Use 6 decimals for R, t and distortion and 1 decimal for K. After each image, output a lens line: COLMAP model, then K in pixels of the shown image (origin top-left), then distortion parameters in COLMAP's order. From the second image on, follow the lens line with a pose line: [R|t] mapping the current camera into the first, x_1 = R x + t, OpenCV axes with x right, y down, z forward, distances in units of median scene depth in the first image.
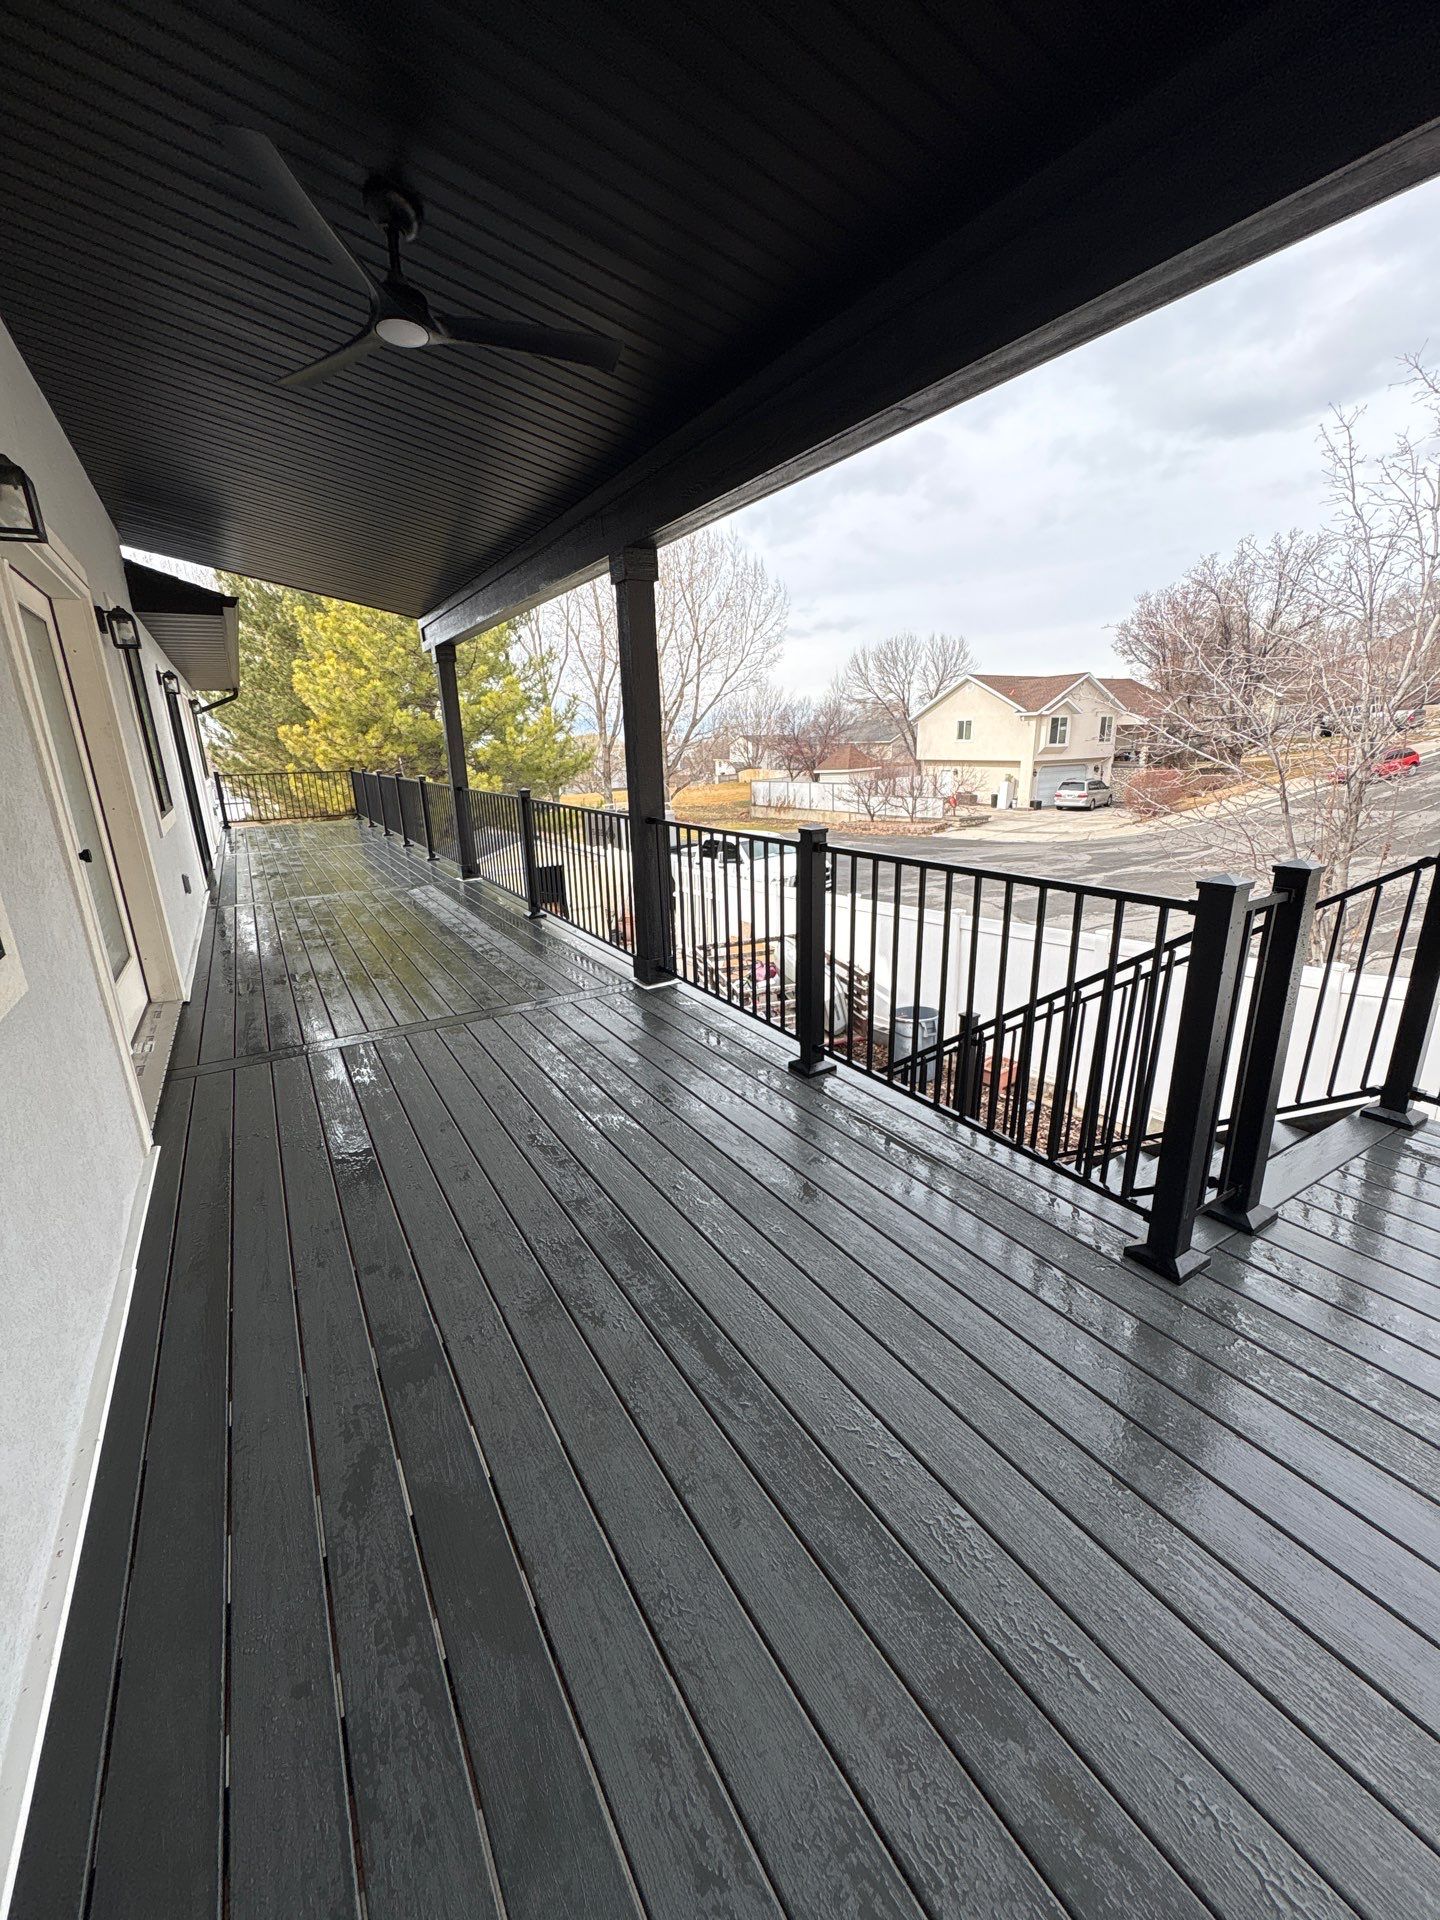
lens RADIAL K [[757.8, 0, 717.1], [0, 757.8, 958.3], [0, 0, 1]] dist [-0.000331, -0.000093]
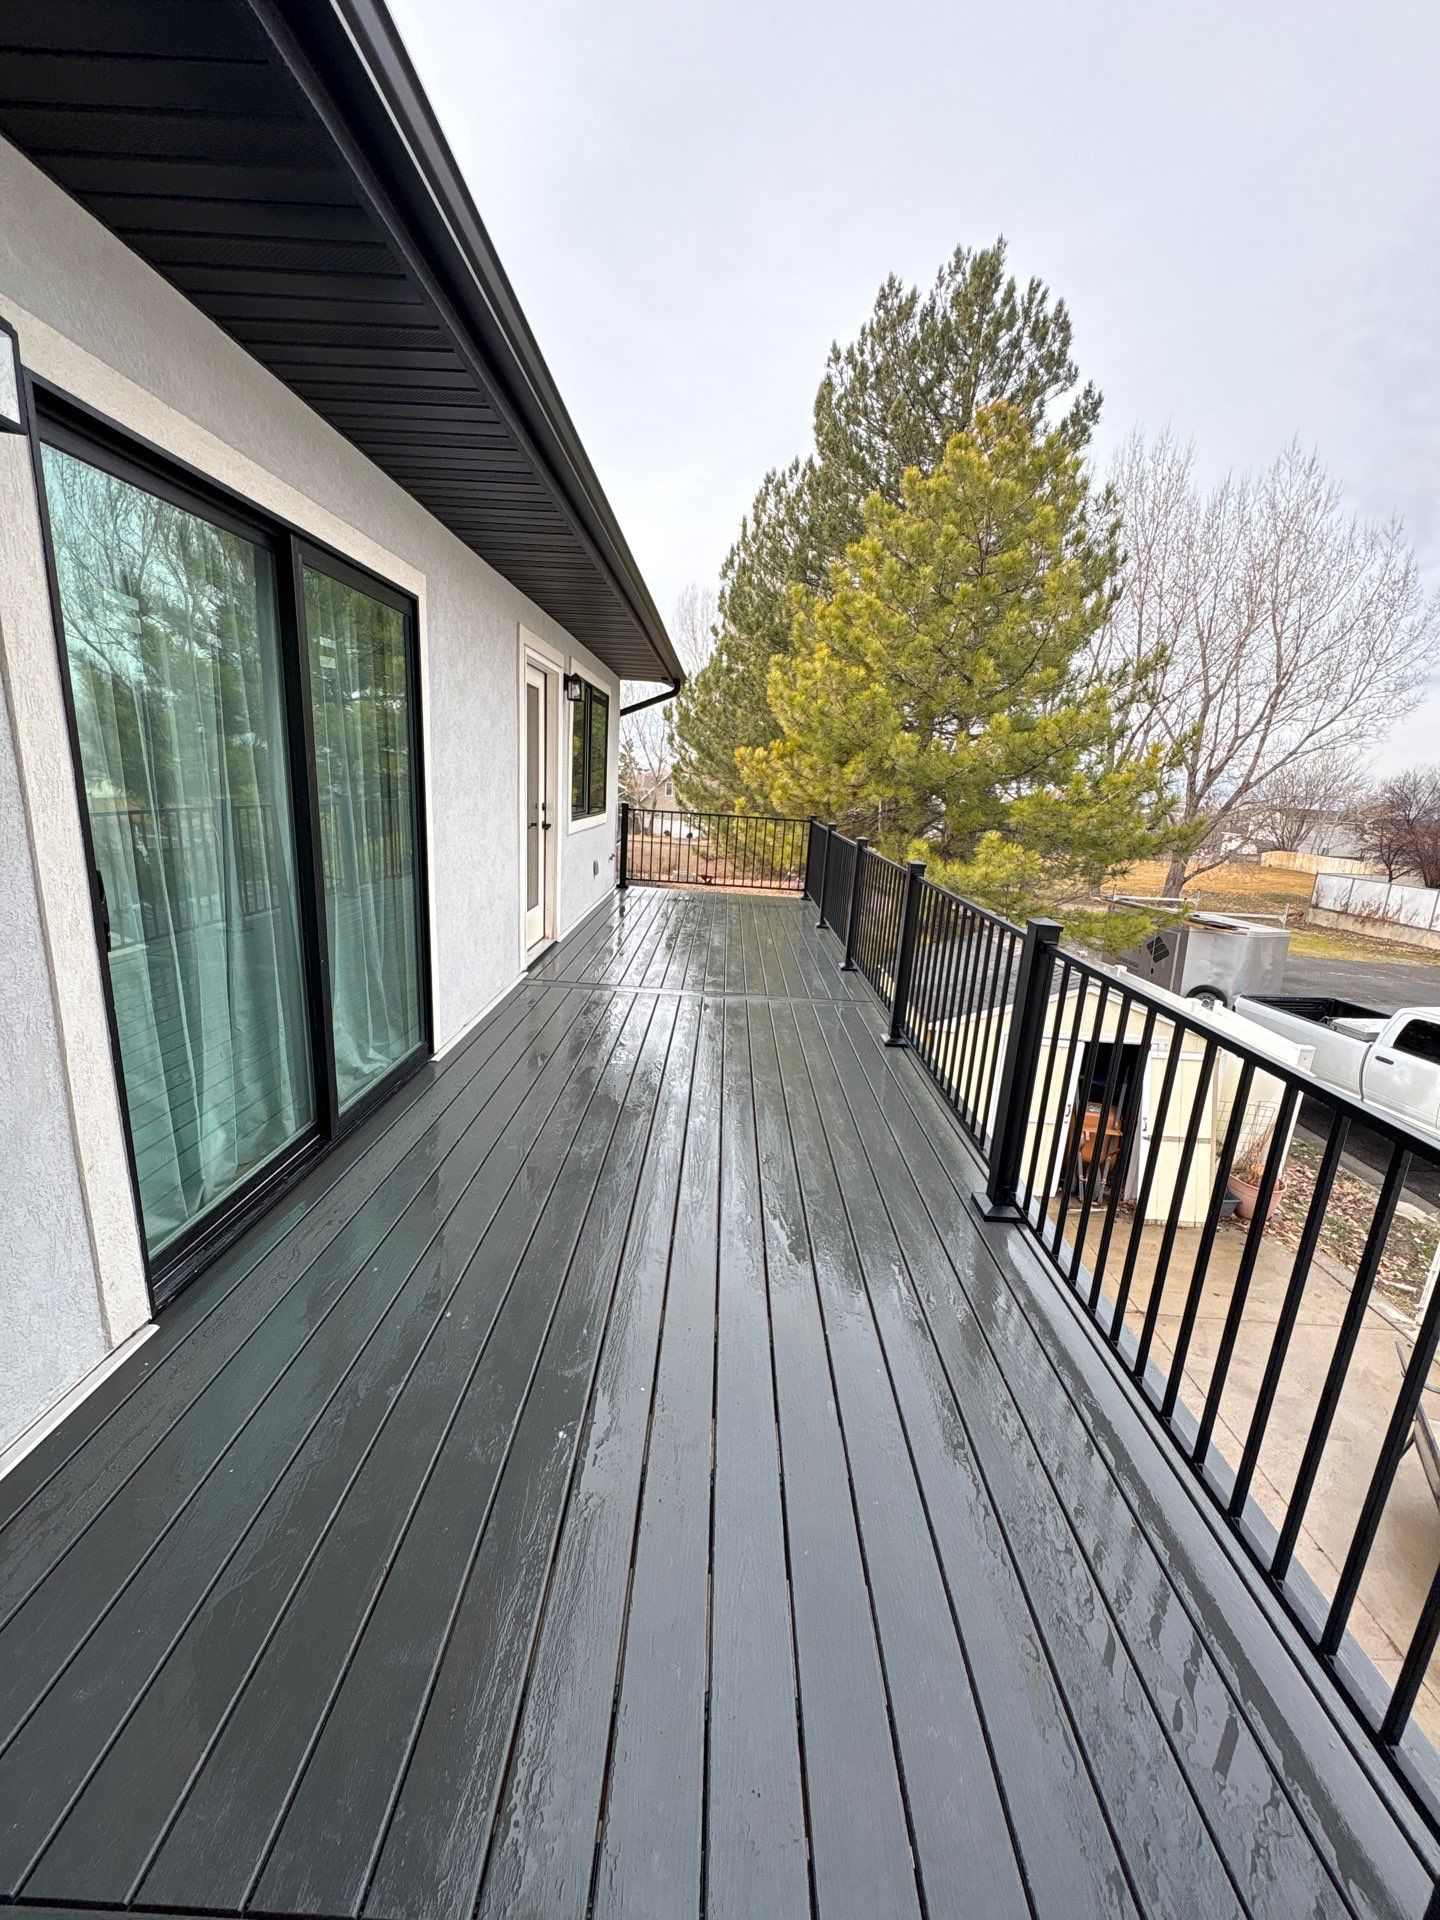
lens RADIAL K [[757.8, 0, 723.4], [0, 757.8, 959.1], [0, 0, 1]] dist [-0.000331, -0.000093]
pose [[0.845077, 0.198565, -0.496404, -0.181739], [-0.225224, 0.974287, 0.006299, -0.106165], [0.484890, 0.106479, 0.868069, 0.373418]]
